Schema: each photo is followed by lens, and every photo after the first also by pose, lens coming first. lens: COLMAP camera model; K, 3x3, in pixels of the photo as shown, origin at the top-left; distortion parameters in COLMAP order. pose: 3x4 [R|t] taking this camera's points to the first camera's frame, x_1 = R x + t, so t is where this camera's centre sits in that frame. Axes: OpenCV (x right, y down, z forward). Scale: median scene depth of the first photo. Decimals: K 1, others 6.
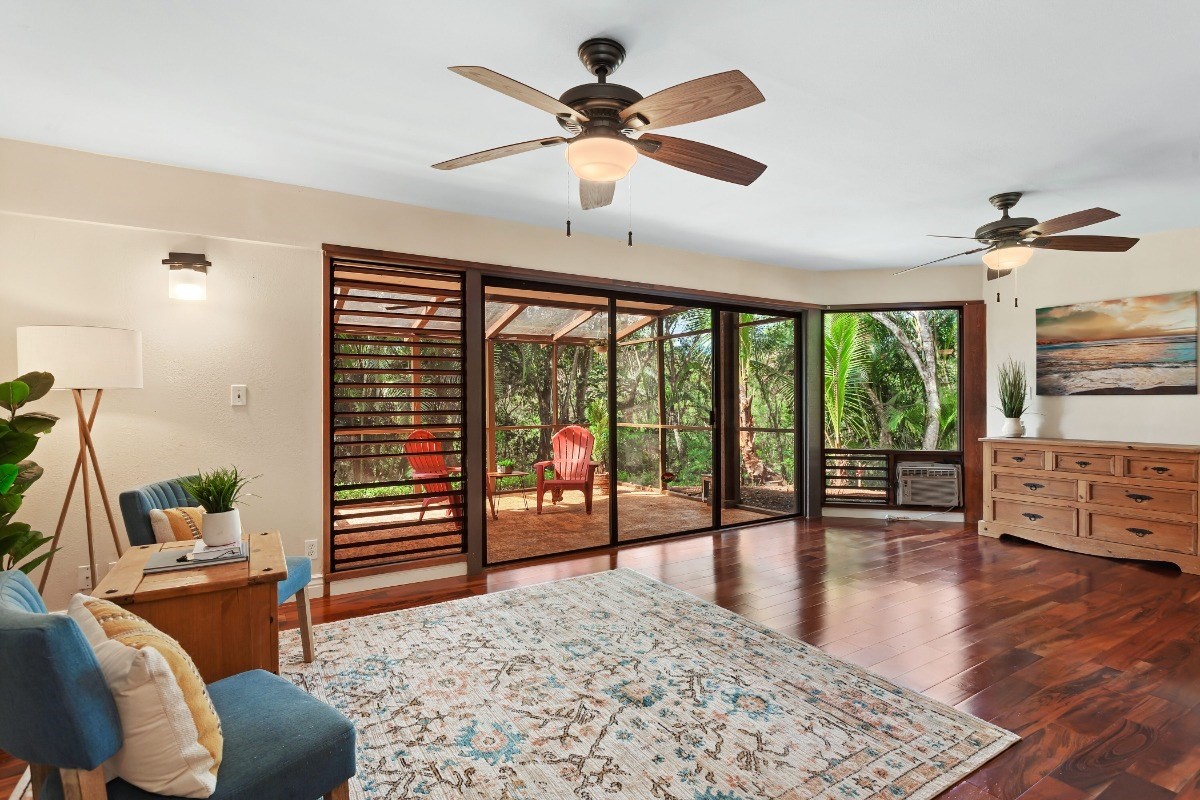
lens RADIAL K [[582.6, 0, 601.6], [0, 582.6, 406.0], [0, 0, 1]] dist [-0.006613, 0.000535]
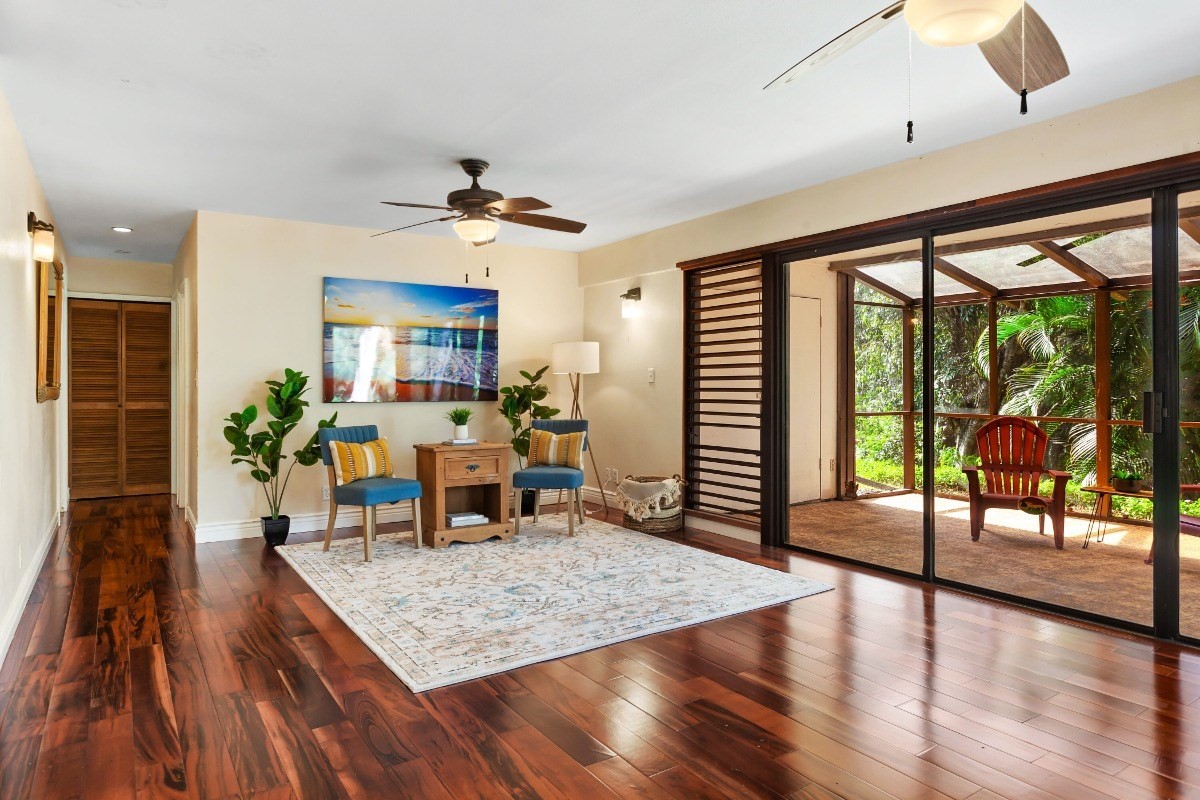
lens RADIAL K [[723.8, 0, 600.0], [0, 723.8, 400.0], [0, 0, 1]] dist [-0.003869, -0.000517]
pose [[0.037592, 0.027165, -0.998924, 1.584475], [-0.008884, 0.999600, 0.026849, -0.005386], [0.999254, 0.007865, 0.037818, 0.992177]]
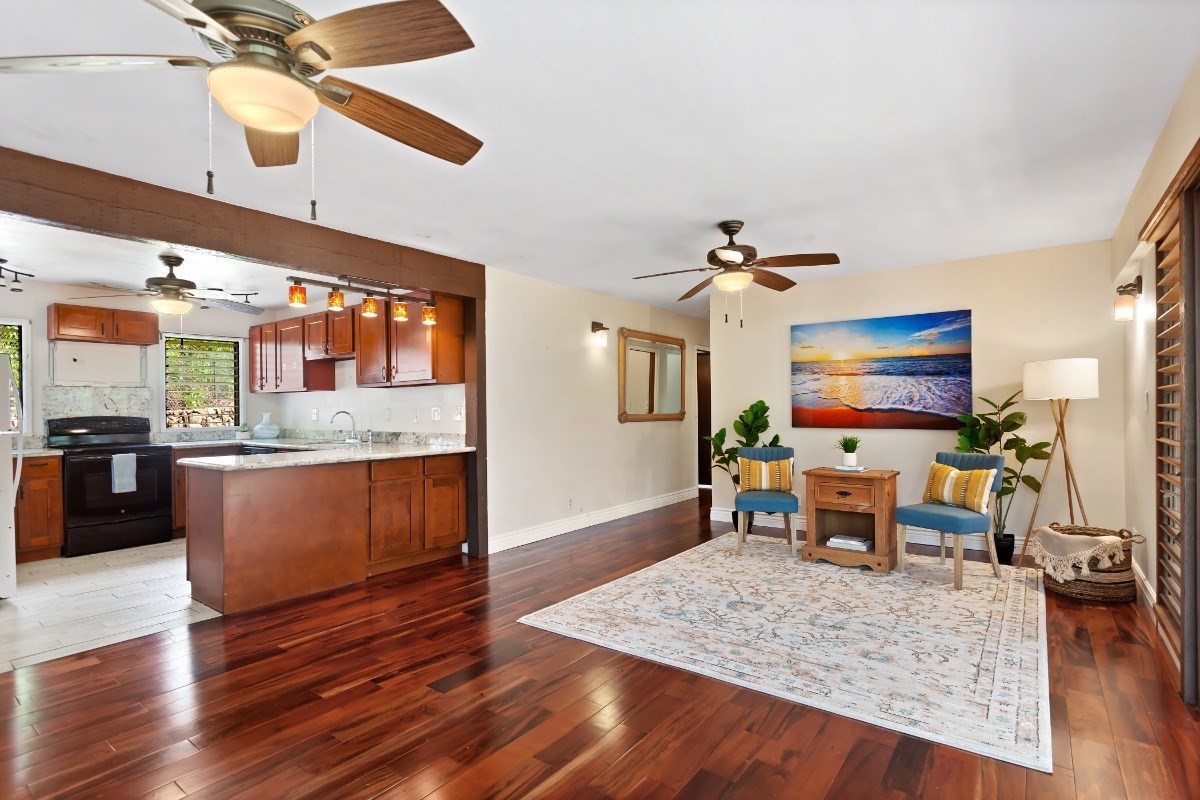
lens RADIAL K [[591.9, 0, 604.5], [0, 591.9, 398.3], [0, 0, 1]] dist [-0.003318, -0.000311]
pose [[-0.928111, 0.007337, -0.372232, 0.854633], [0.009773, 0.999941, -0.004659, -0.035347], [0.372176, -0.007962, -0.928128, 2.038713]]
